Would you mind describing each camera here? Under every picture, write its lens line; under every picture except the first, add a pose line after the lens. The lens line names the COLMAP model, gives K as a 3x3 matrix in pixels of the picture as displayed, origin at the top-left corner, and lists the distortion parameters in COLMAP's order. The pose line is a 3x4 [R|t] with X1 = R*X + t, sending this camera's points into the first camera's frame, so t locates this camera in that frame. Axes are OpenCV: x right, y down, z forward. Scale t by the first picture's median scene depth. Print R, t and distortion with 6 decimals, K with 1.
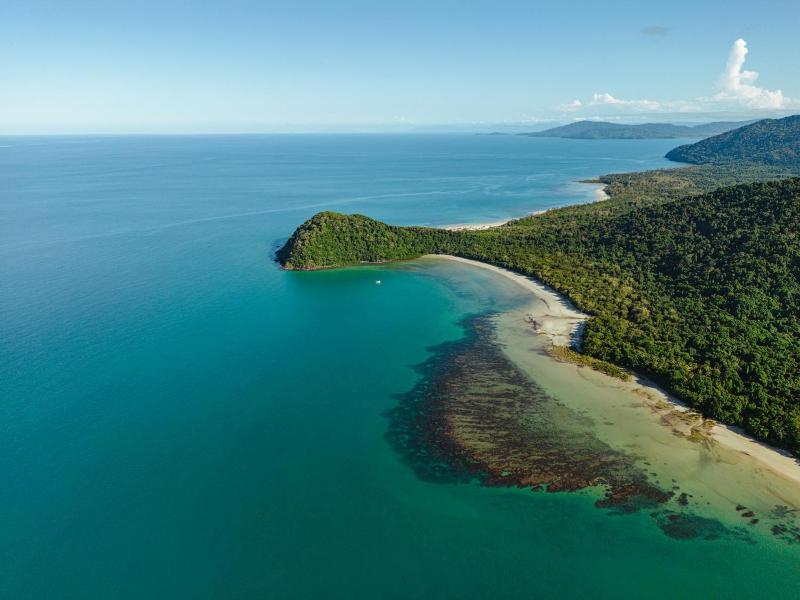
lens RADIAL K [[574.9, 0, 400.0], [0, 574.9, 300.0], [0, 0, 1]] dist [0.092145, -0.098925]
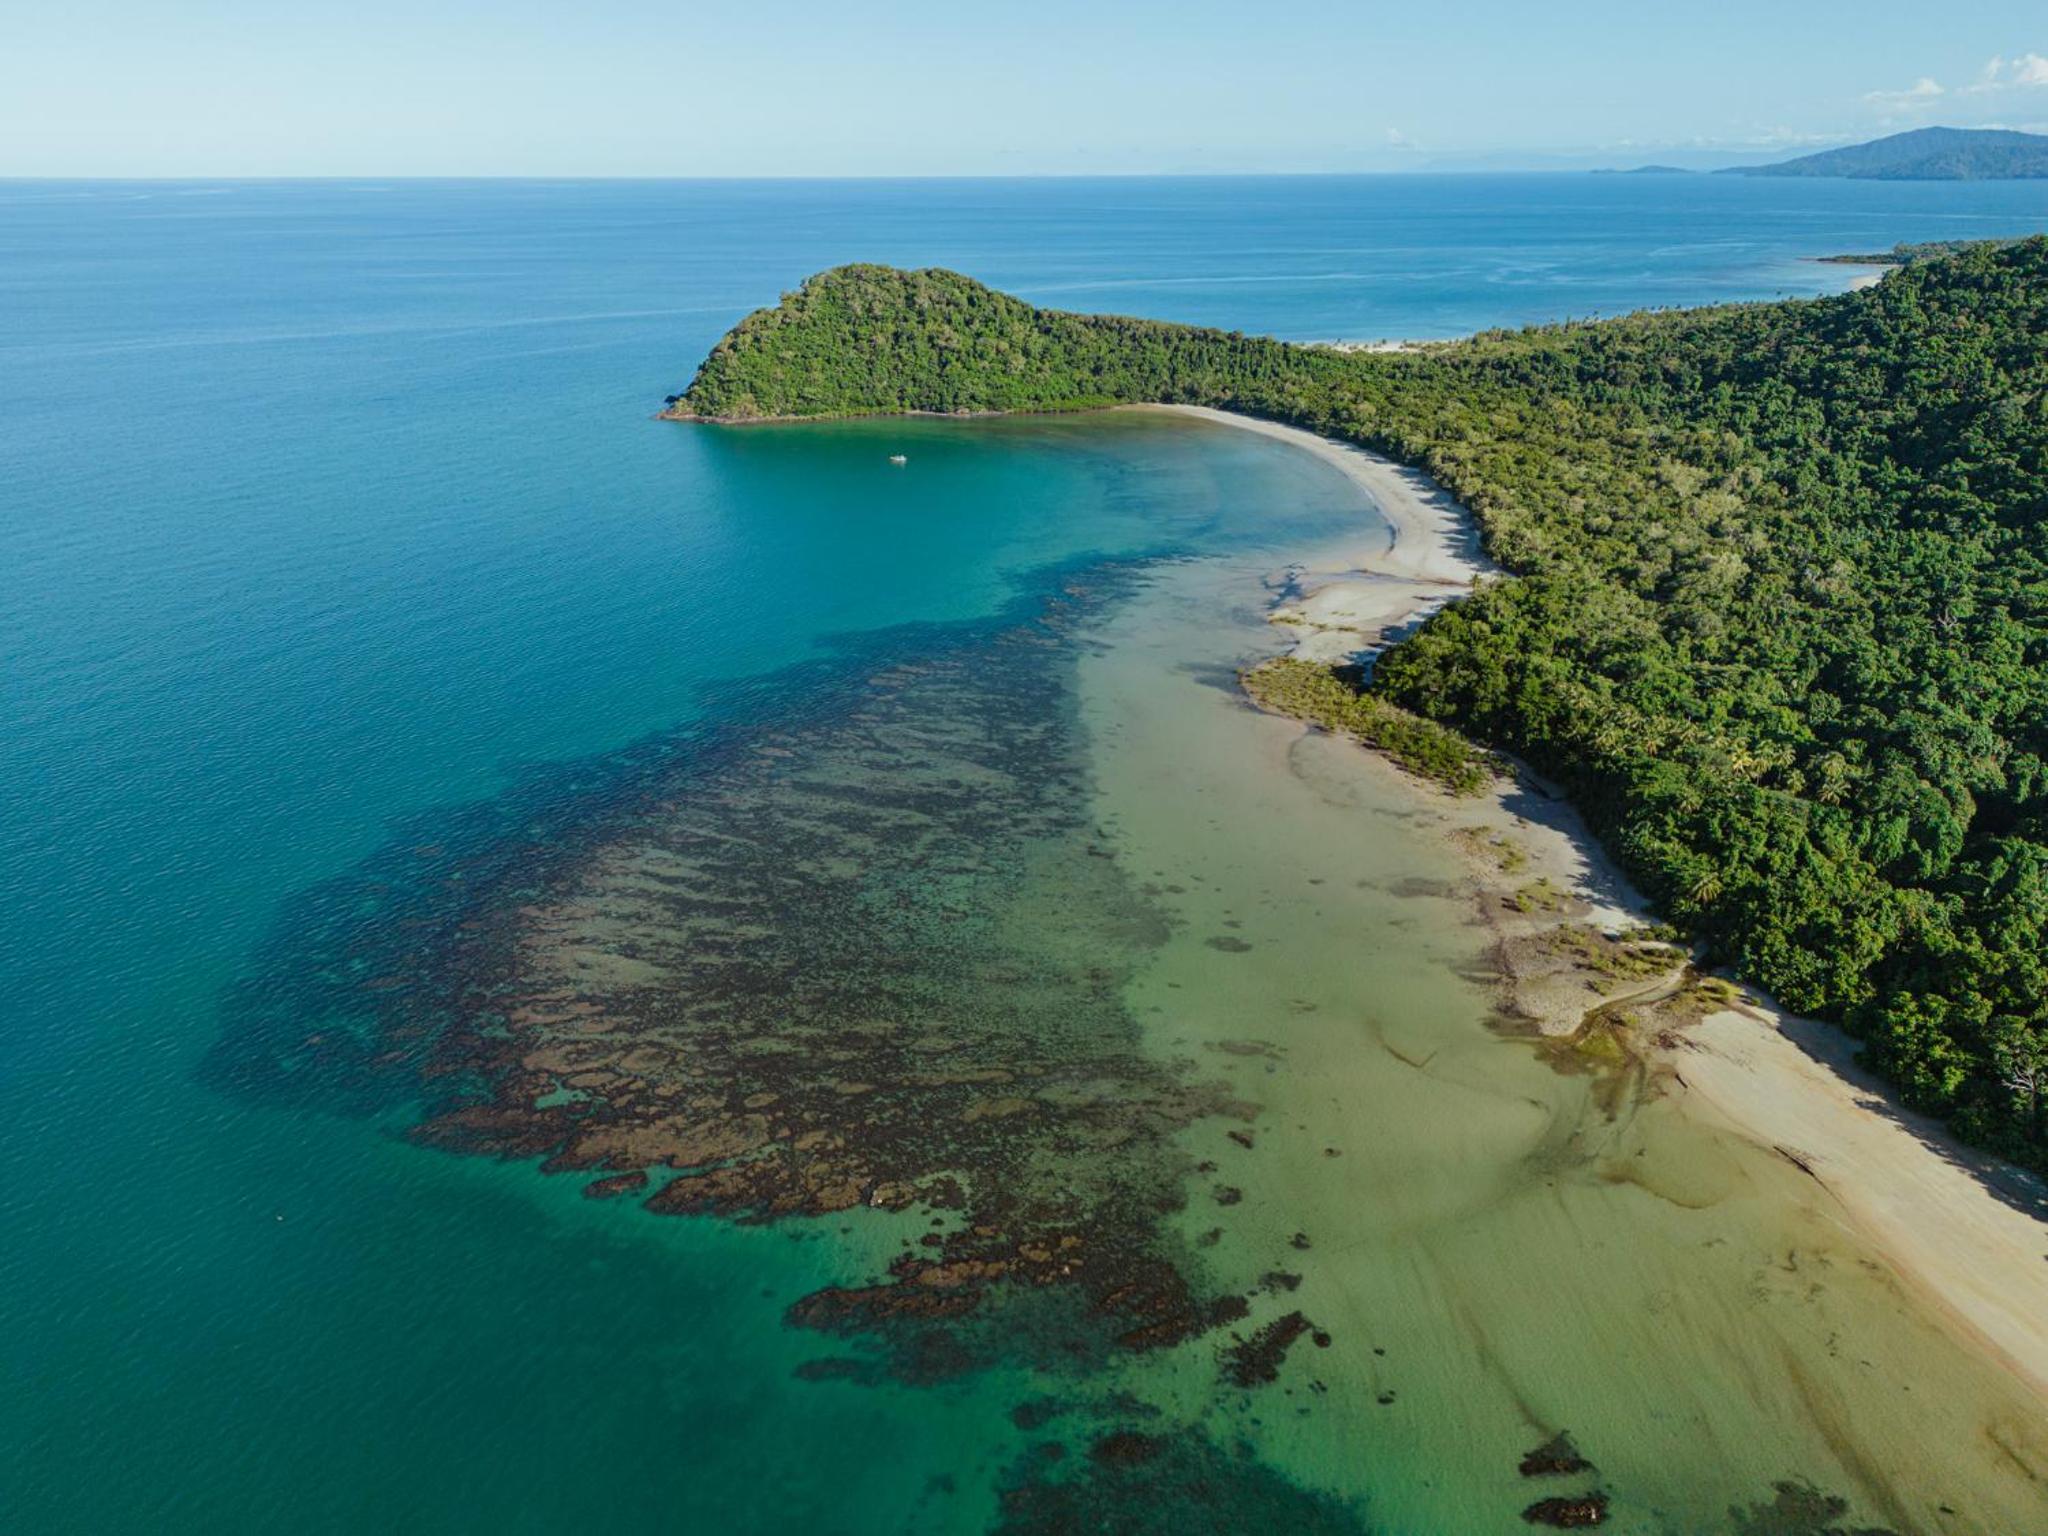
lens RADIAL K [[1471.7, 0, 1024.0], [0, 1471.7, 768.0], [0, 0, 1]] dist [0.092145, -0.098925]
pose [[0.974548, 0.089685, -0.205460, 0.330289], [-0.069934, 0.992378, 0.101467, 0.077385], [0.212994, -0.084516, 0.973391, 0.364949]]
